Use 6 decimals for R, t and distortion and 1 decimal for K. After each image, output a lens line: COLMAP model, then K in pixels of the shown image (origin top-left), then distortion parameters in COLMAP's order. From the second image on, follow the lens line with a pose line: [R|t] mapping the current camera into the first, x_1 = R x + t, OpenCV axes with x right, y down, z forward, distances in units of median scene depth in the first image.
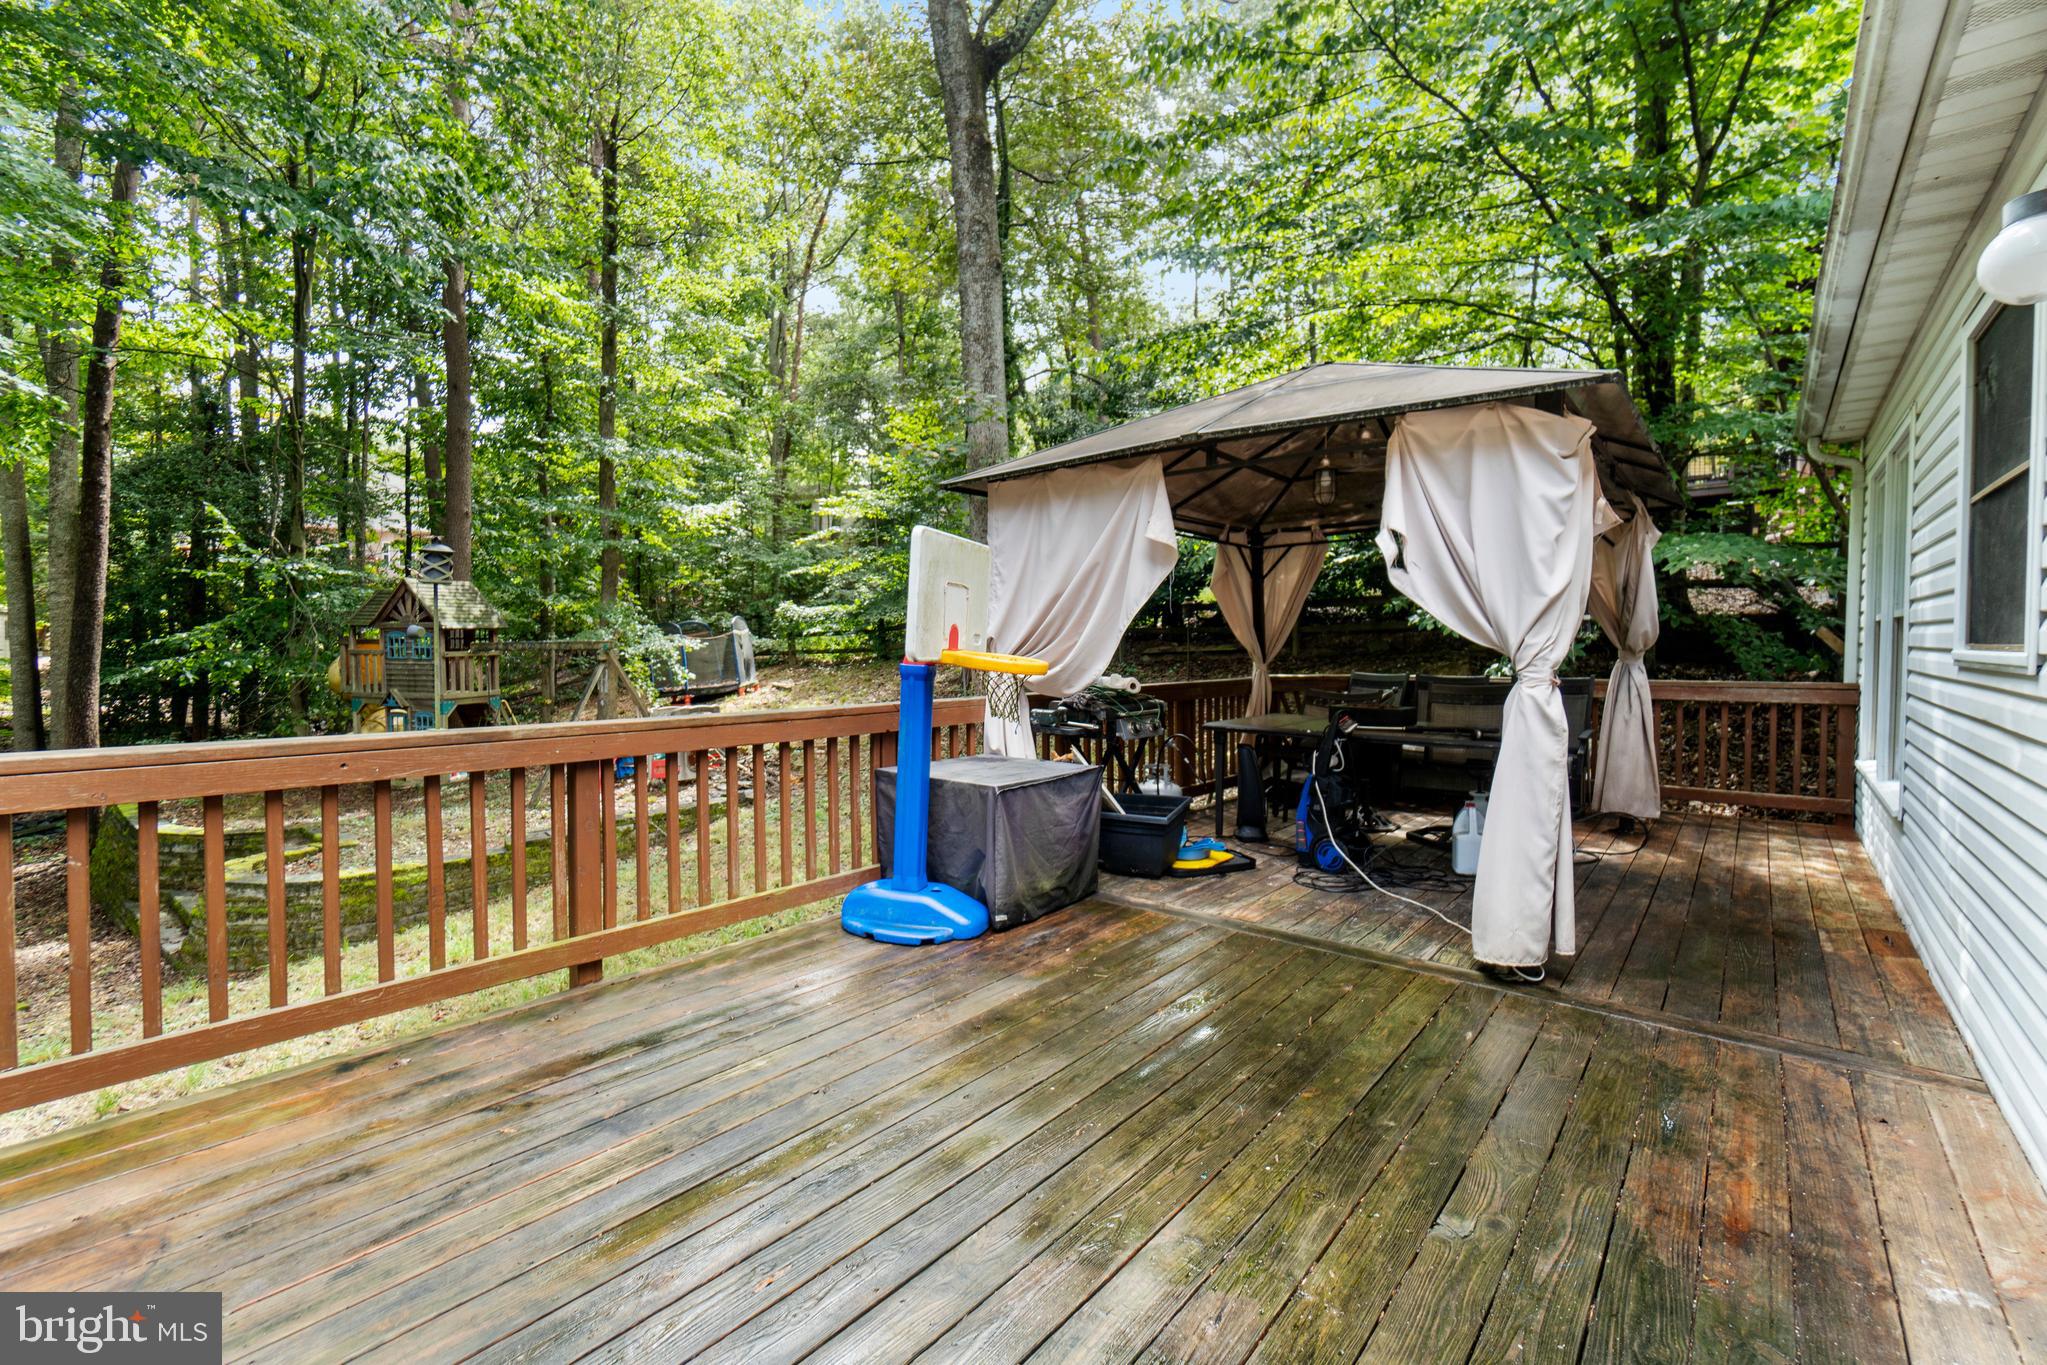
lens RADIAL K [[885.4, 0, 1022.0], [0, 885.4, 677.7], [0, 0, 1]] dist [-0.007990, 0.003471]
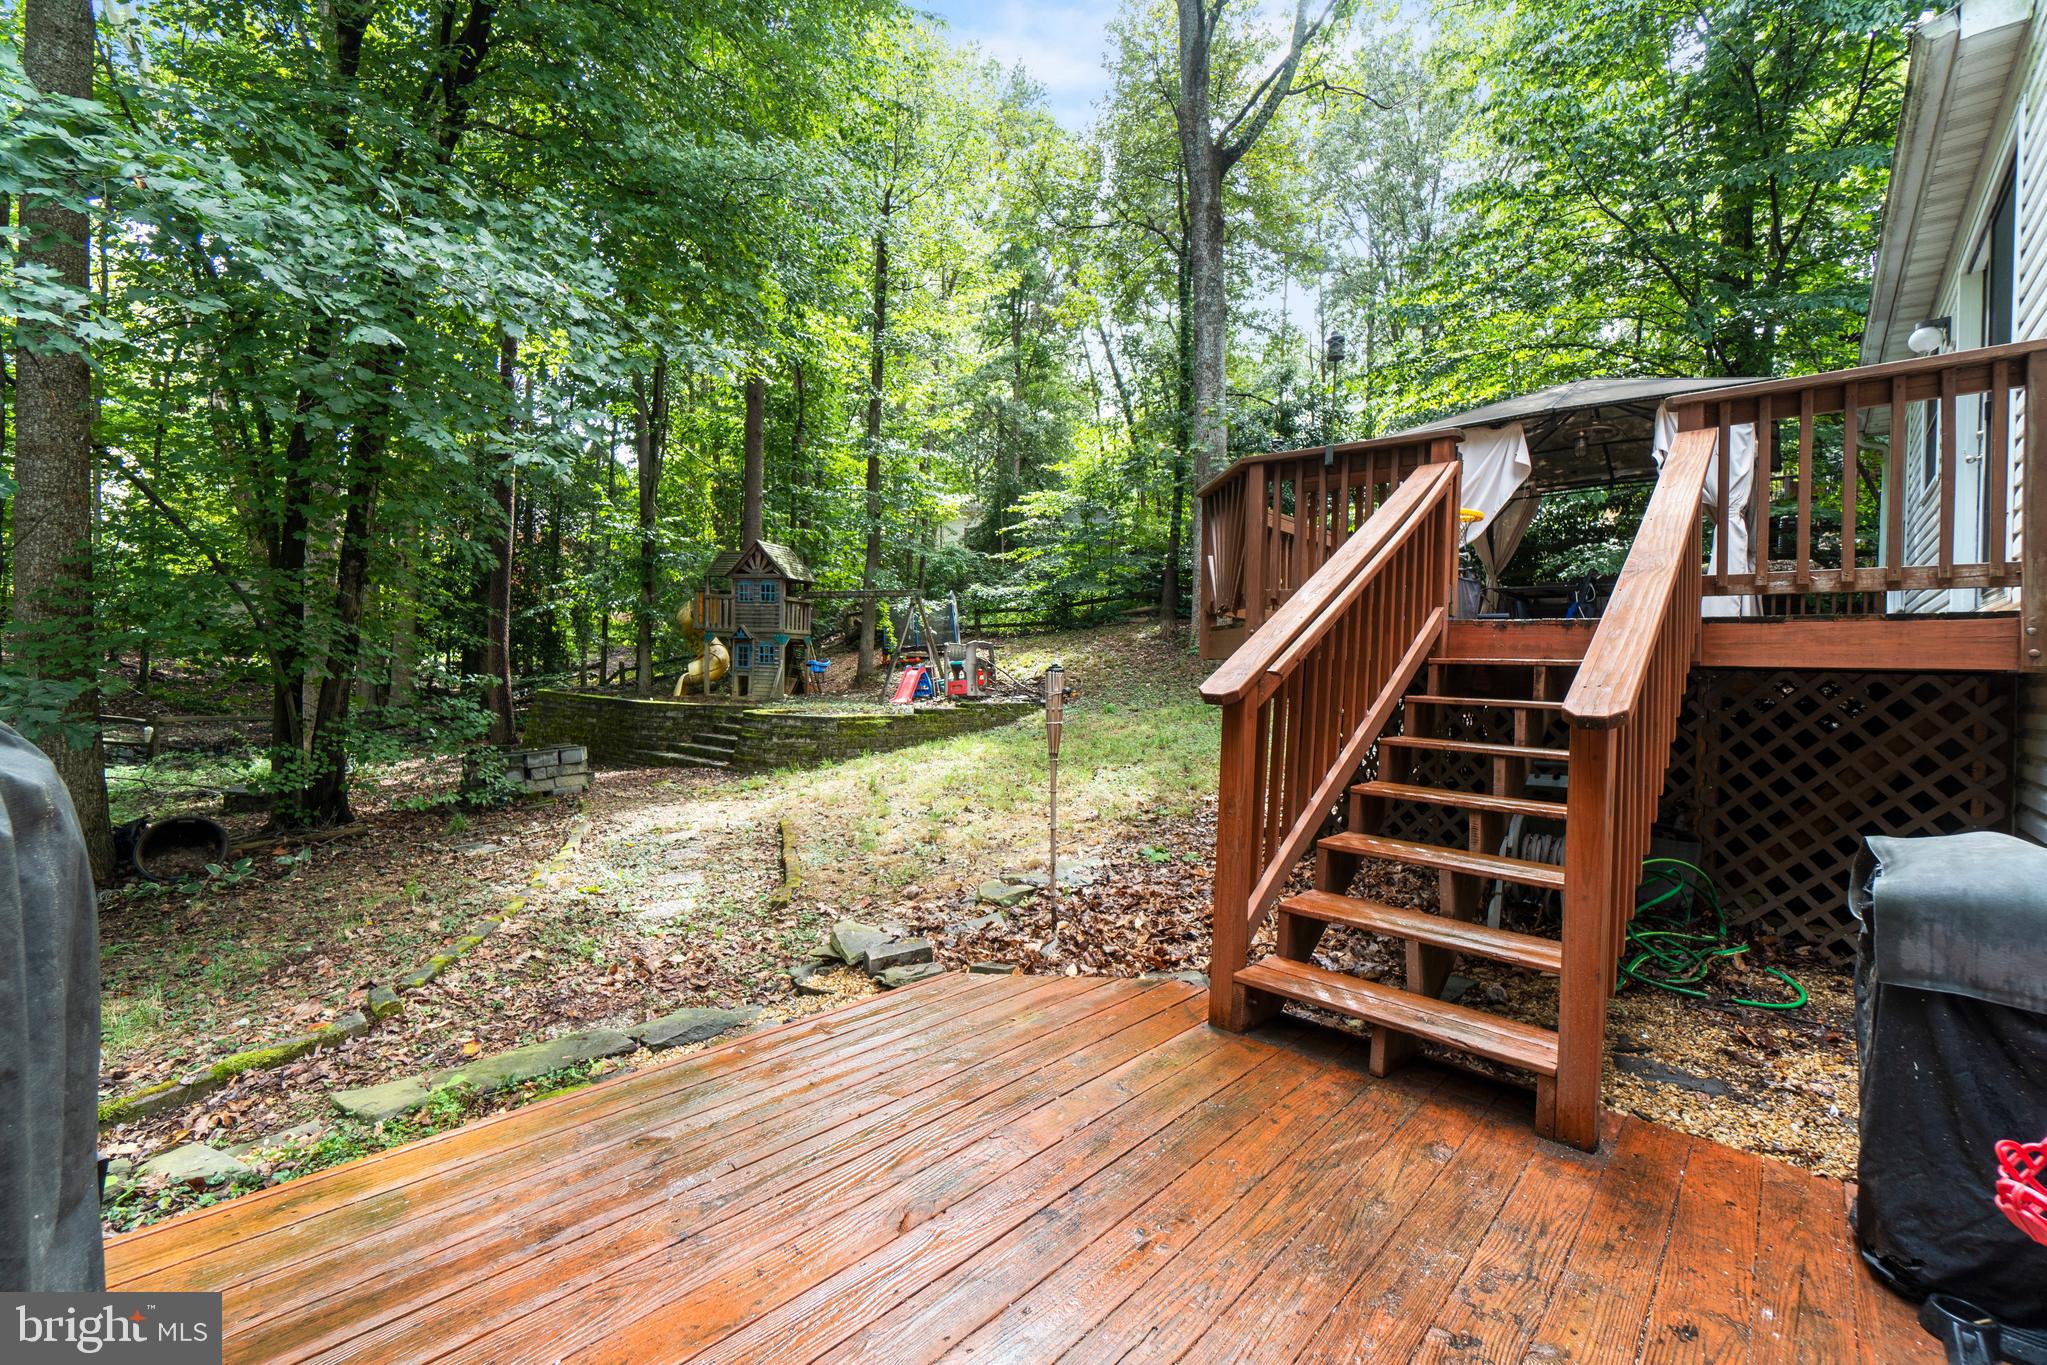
lens RADIAL K [[885.4, 0, 1024.3], [0, 885.4, 683.1], [0, 0, 1]] dist [-0.007990, 0.003471]
pose [[0.999277, 0.026974, -0.026780, -0.375451], [-0.027711, 0.999236, -0.027541, 0.177810], [0.026017, 0.028263, 0.999262, -0.418529]]
